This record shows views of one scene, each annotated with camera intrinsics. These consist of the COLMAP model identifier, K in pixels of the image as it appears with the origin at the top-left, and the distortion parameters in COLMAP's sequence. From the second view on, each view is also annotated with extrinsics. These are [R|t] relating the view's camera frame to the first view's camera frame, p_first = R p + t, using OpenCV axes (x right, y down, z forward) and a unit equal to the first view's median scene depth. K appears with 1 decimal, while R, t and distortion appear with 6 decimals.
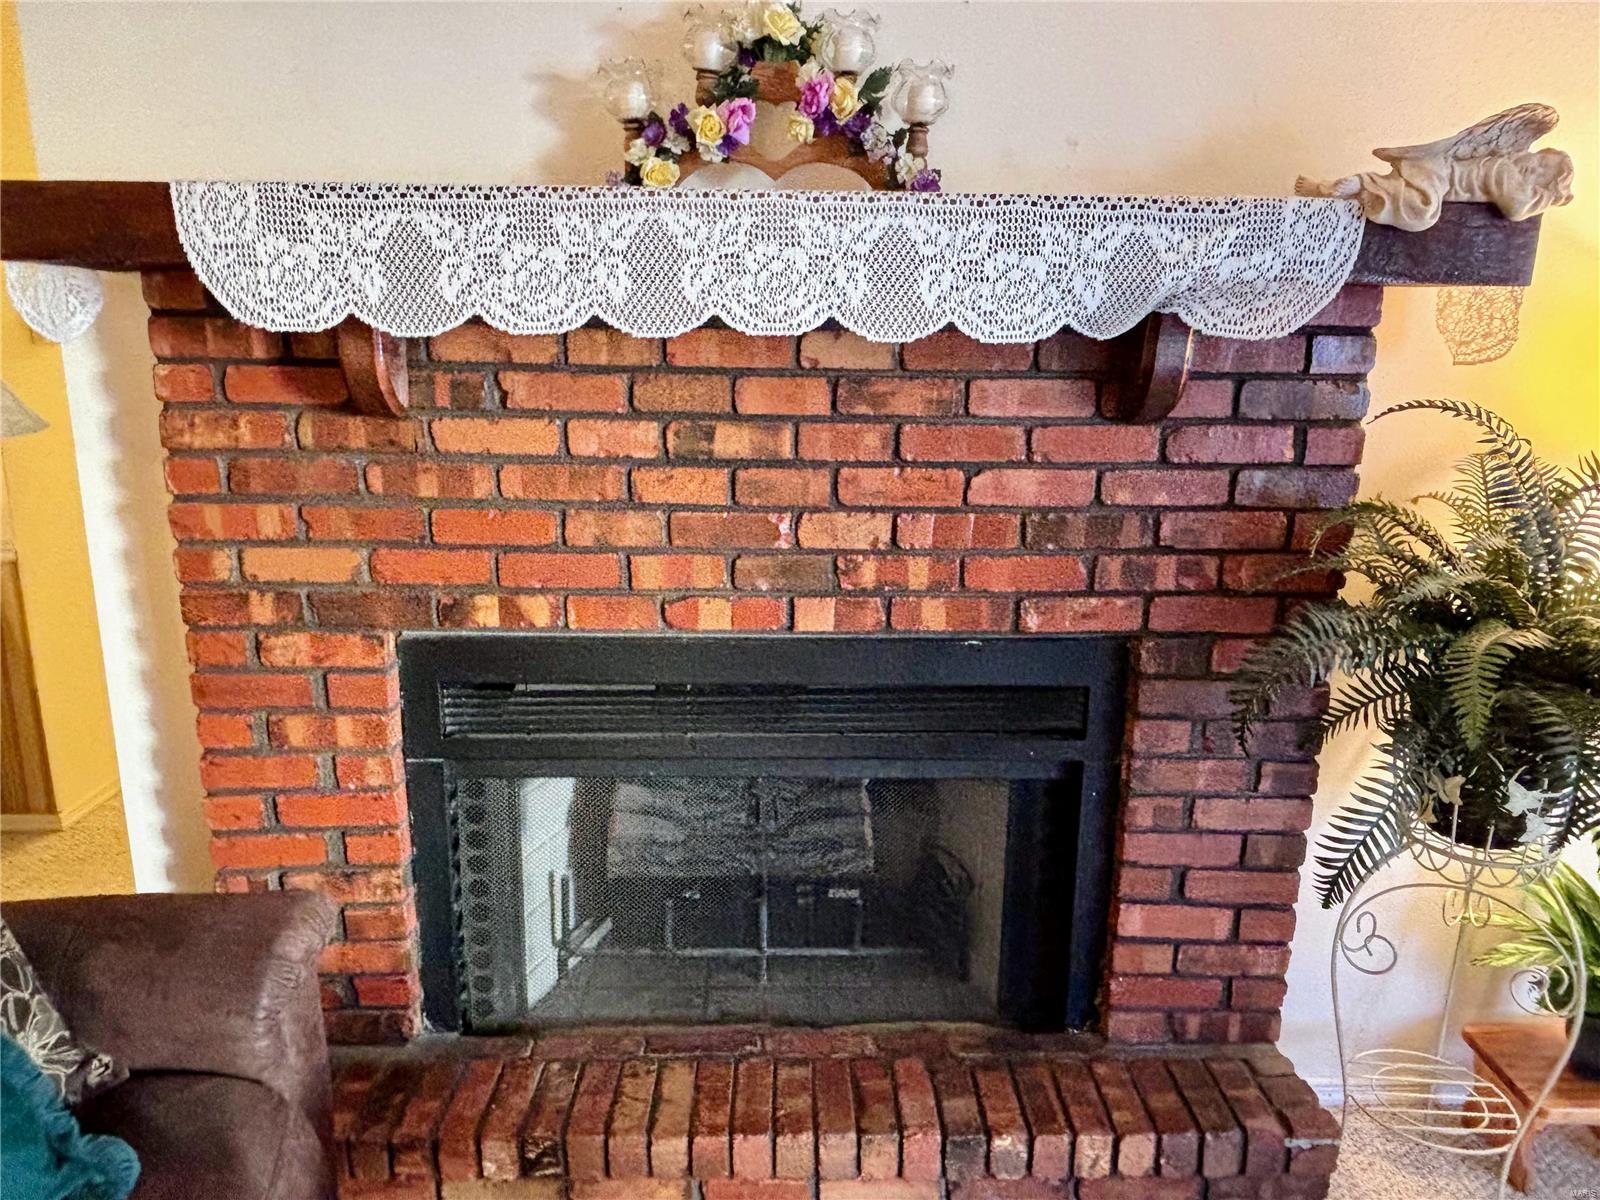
lens RADIAL K [[1085.4, 0, 800.8], [0, 1085.4, 599.4], [0, 0, 1]] dist [0.012394, -0.000060]
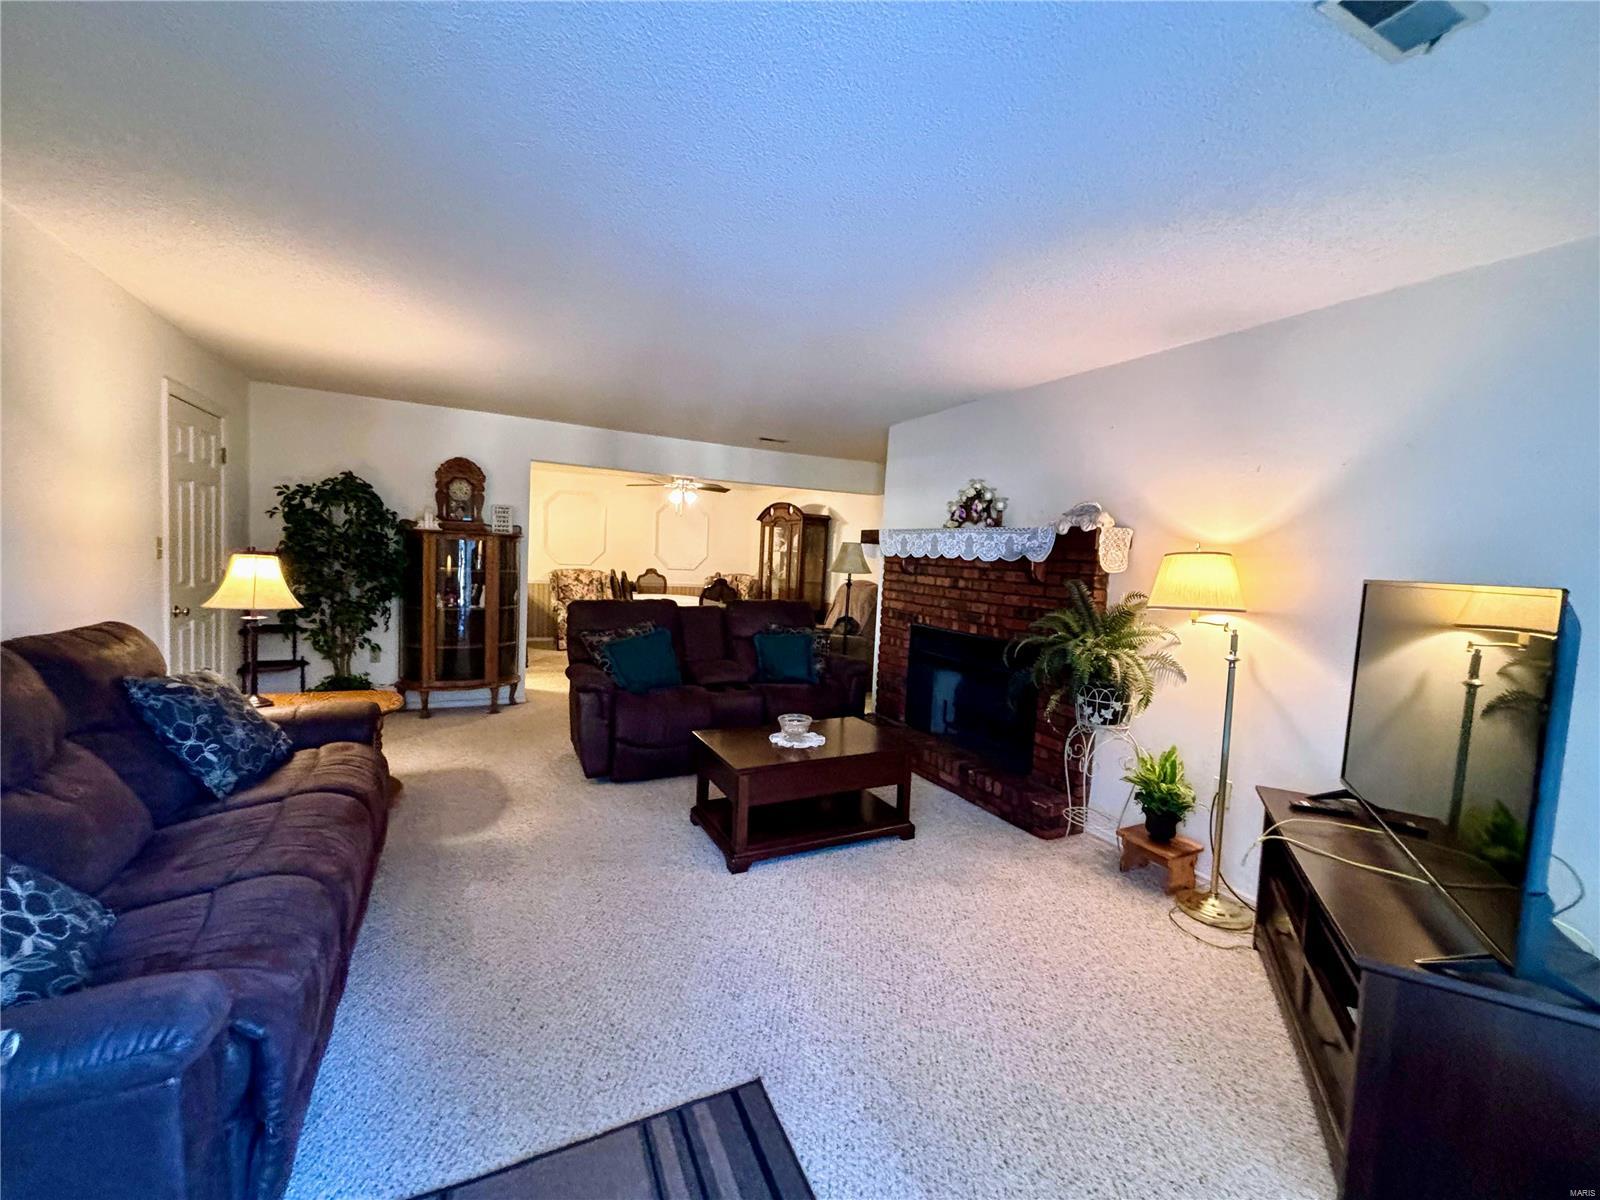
lens RADIAL K [[639.6, 0, 805.8], [0, 639.6, 594.6], [0, 0, 1]] dist [0.002357, 0.000202]
pose [[0.463578, 0.068141, -0.883432, 1.819066], [-0.253608, 0.965530, -0.058607, 0.189260], [0.848987, 0.251215, 0.464879, -0.635286]]
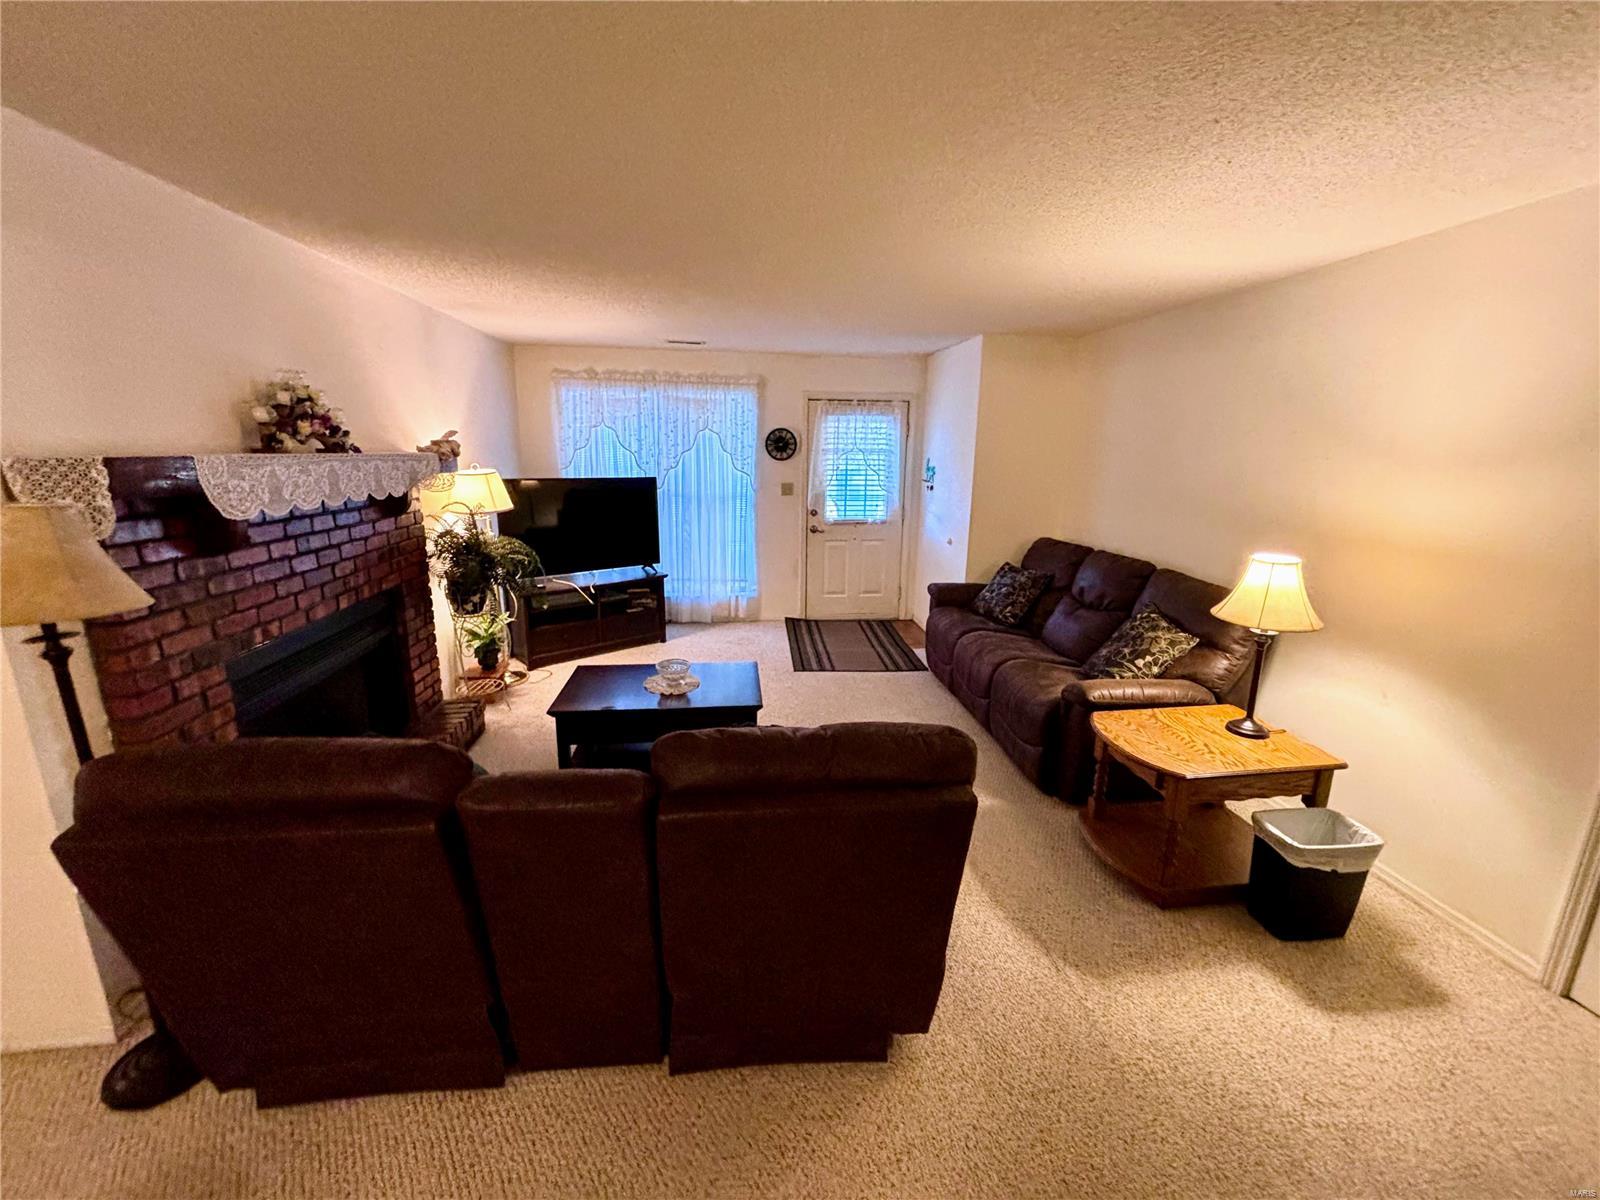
lens RADIAL K [[639.6, 0, 801.6], [0, 639.6, 598.0], [0, 0, 1]] dist [0.002357, 0.000202]
pose [[-0.109440, -0.239714, 0.964655, -1.674578], [0.207705, 0.943545, 0.258033, -0.171474], [-0.972050, 0.228603, -0.053472, -0.013321]]
